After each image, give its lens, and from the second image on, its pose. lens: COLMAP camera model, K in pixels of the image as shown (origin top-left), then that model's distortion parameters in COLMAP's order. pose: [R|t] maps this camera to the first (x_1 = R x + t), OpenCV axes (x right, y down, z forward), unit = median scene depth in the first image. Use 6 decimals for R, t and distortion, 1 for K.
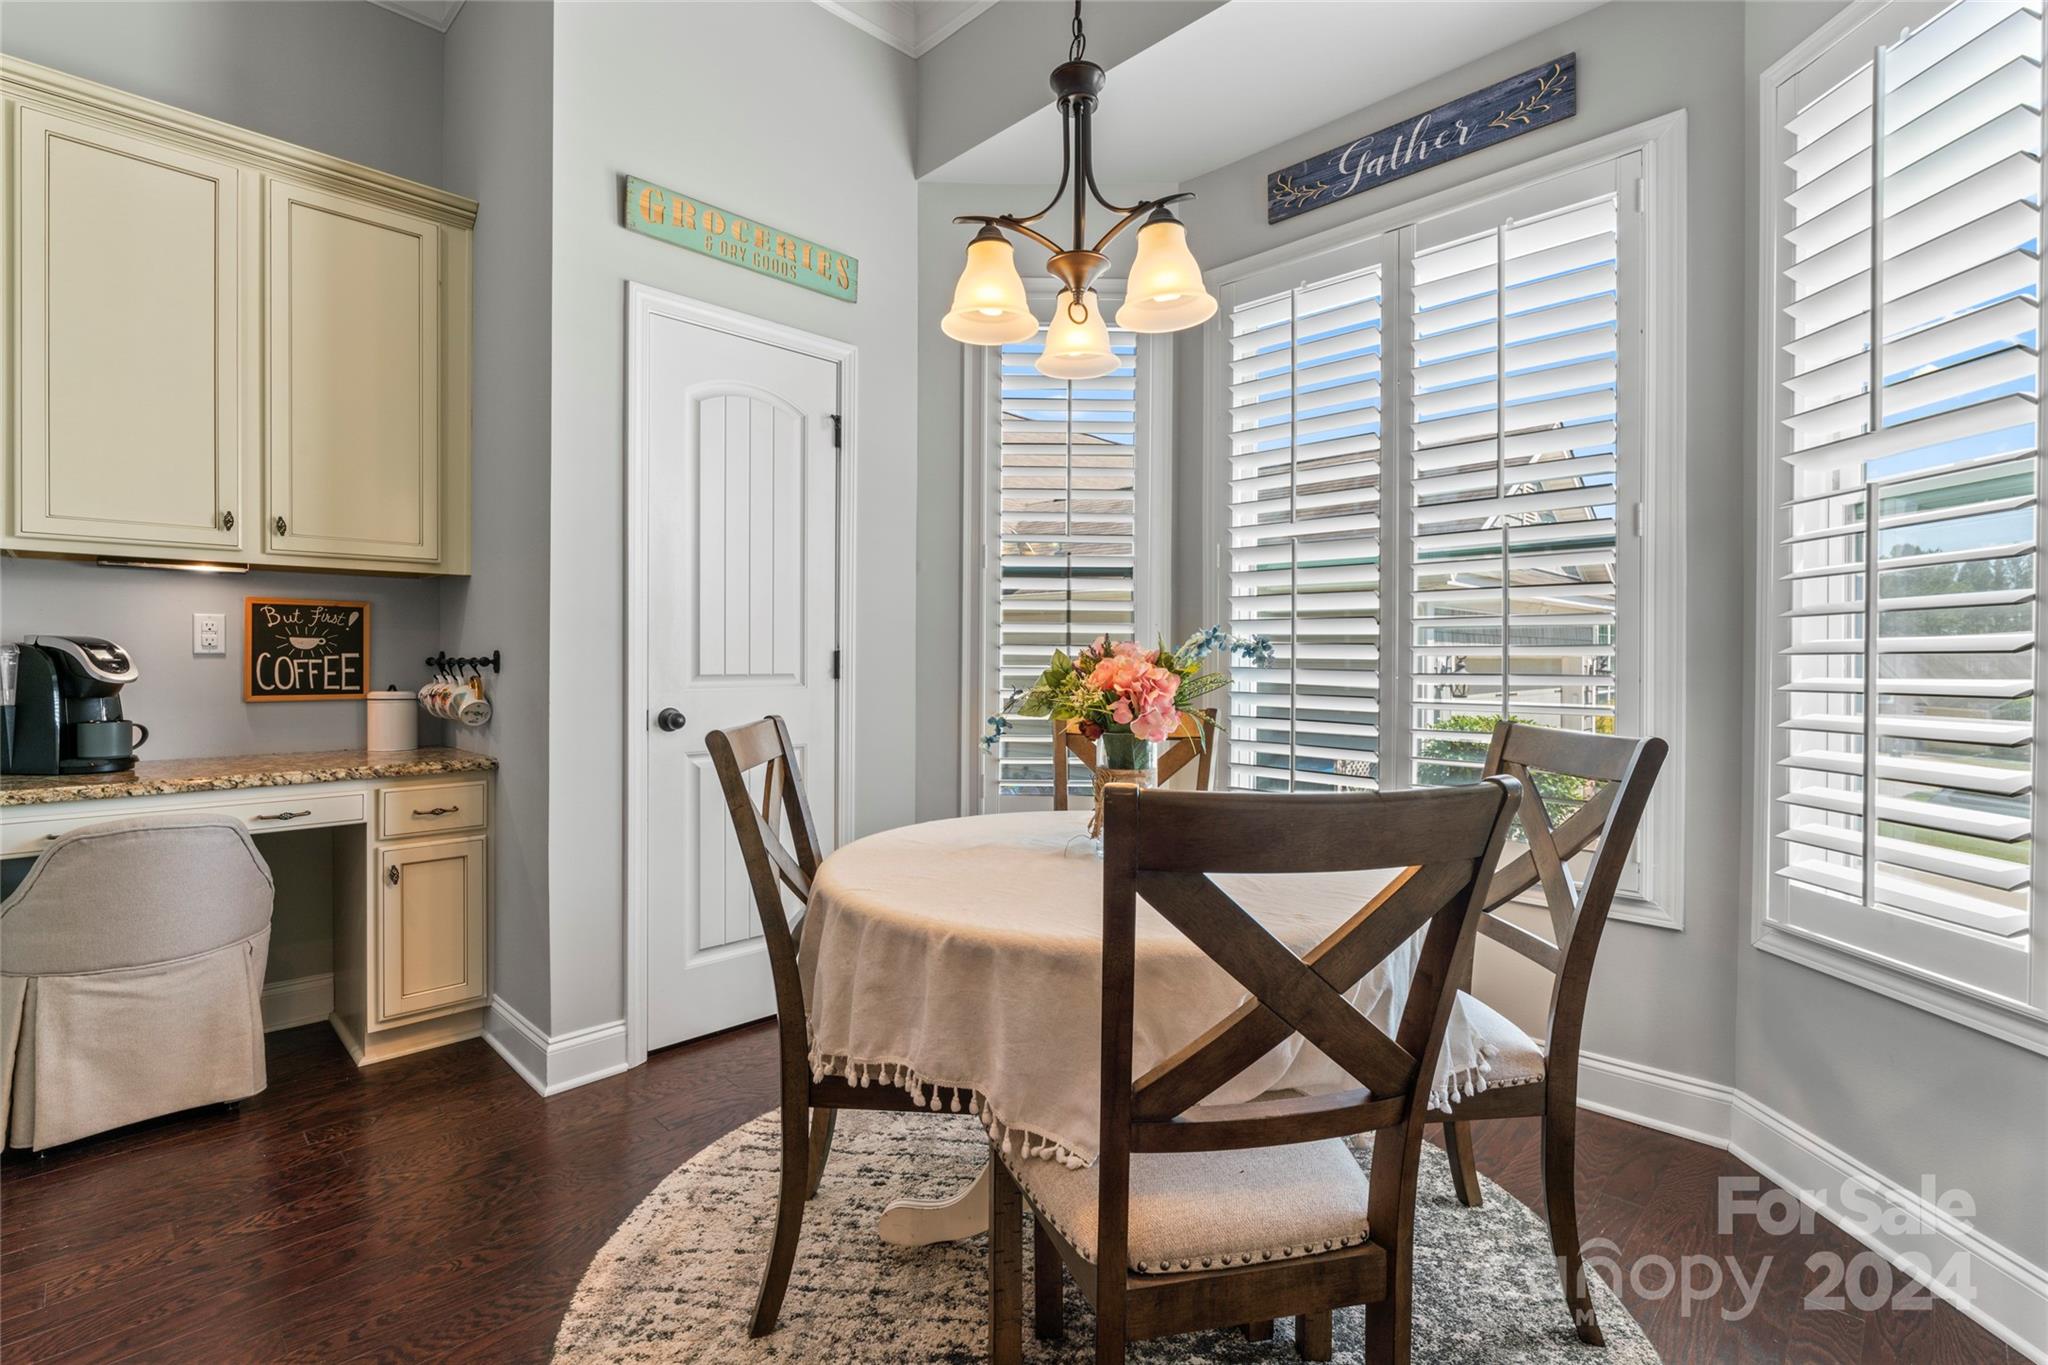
lens RADIAL K [[924.9, 0, 1022.7], [0, 924.9, 667.2], [0, 0, 1]] dist [-0.001785, 0.001013]
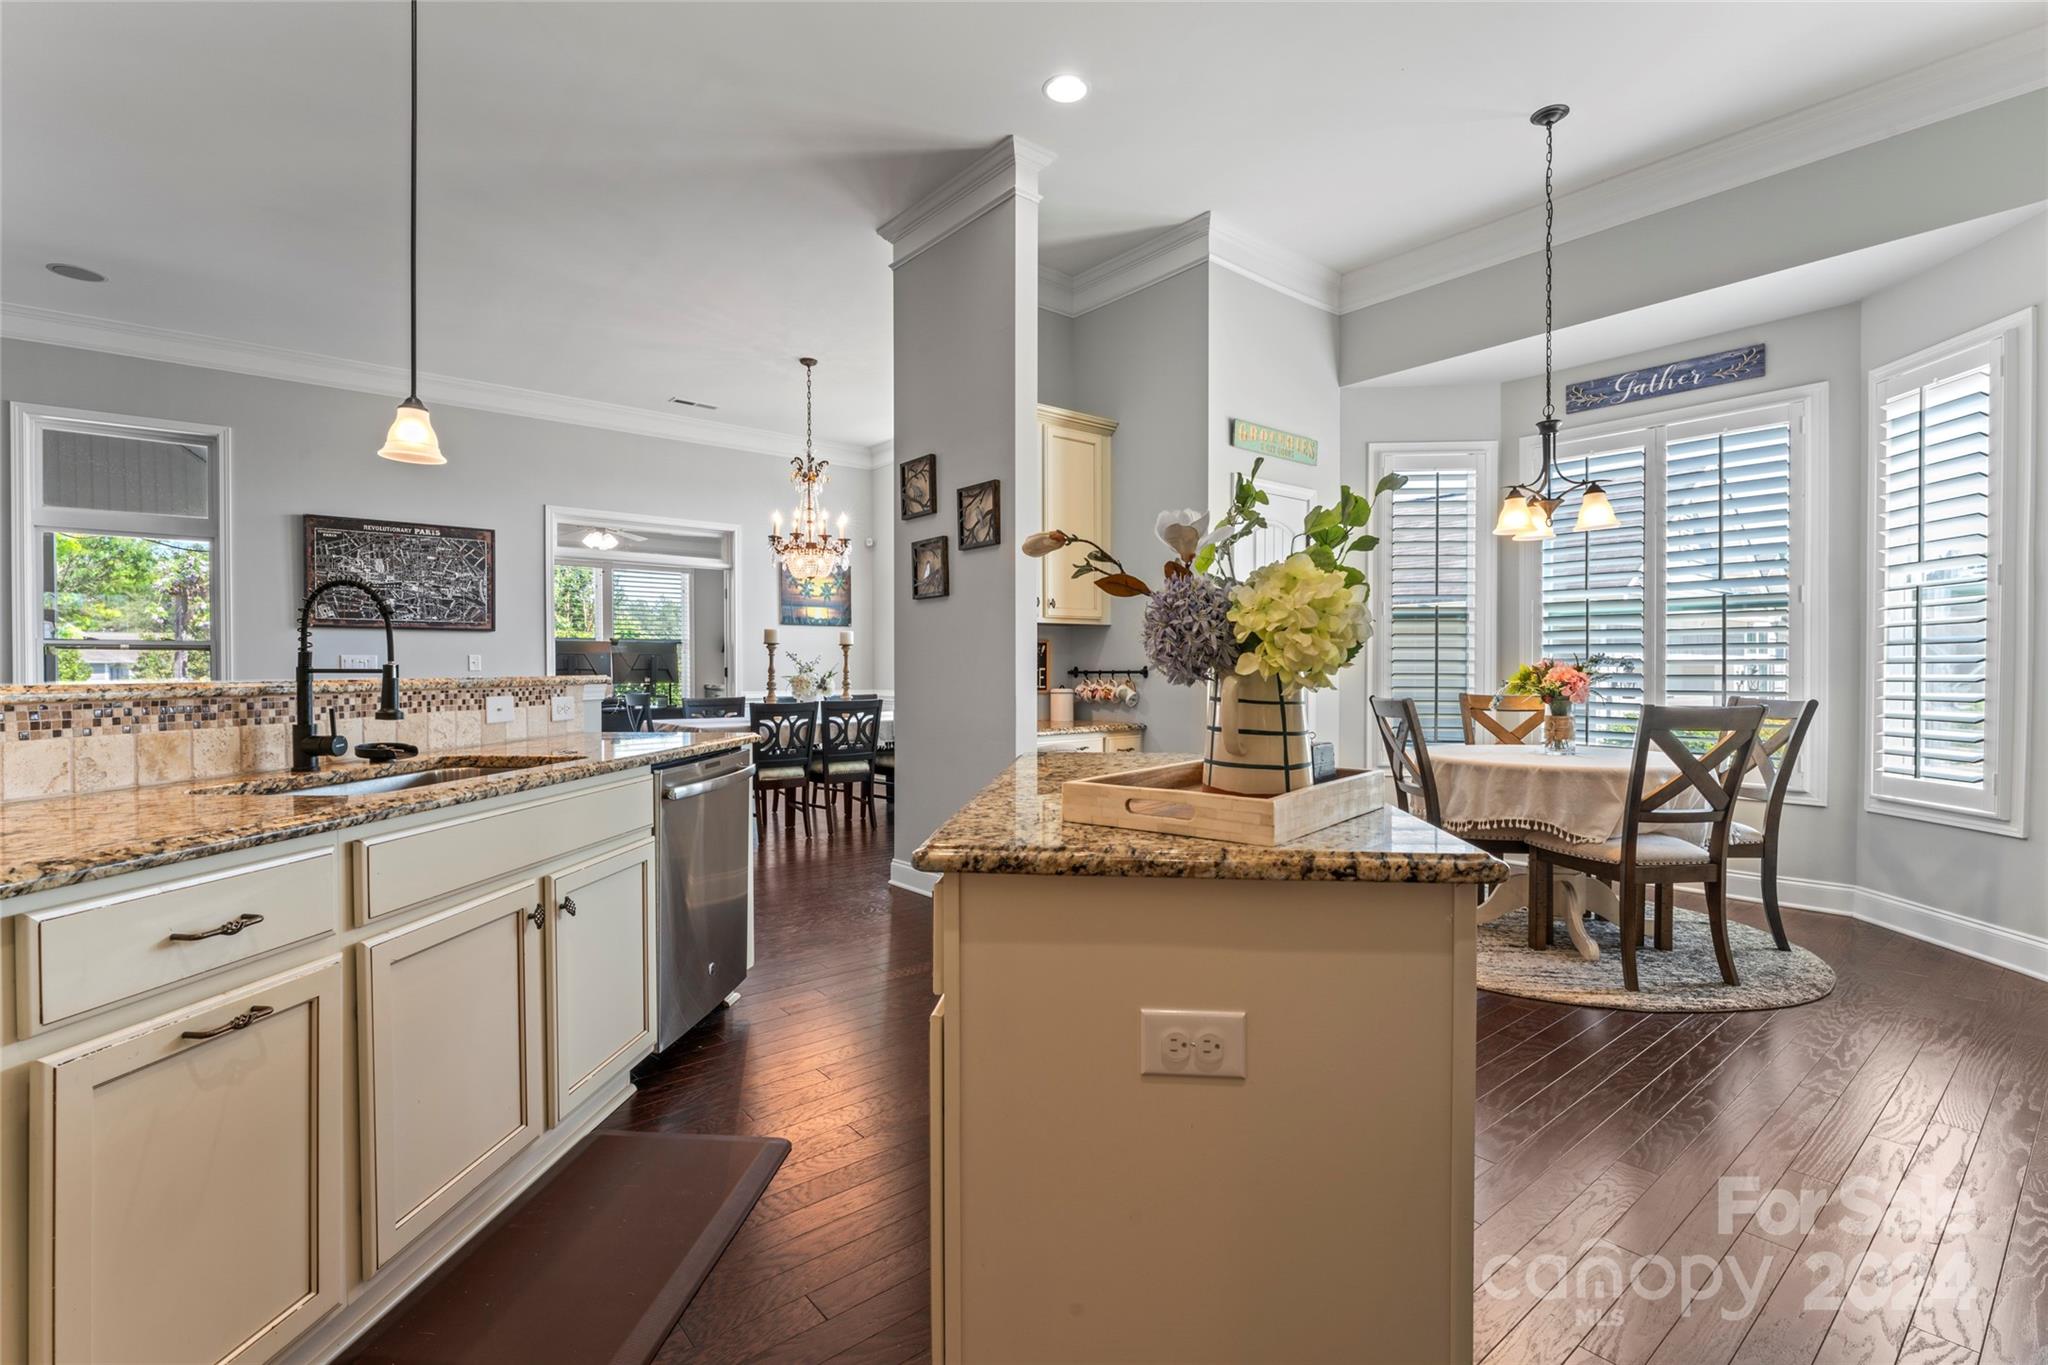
lens RADIAL K [[924.9, 0, 1024.0], [0, 924.9, 682.5], [0, 0, 1]] dist [-0.000544, 0.000598]
pose [[0.994924, -0.005228, -0.100490, -0.848604], [0.005804, 0.999968, 0.005437, 0.004866], [0.100459, -0.005993, 0.994923, -1.217194]]
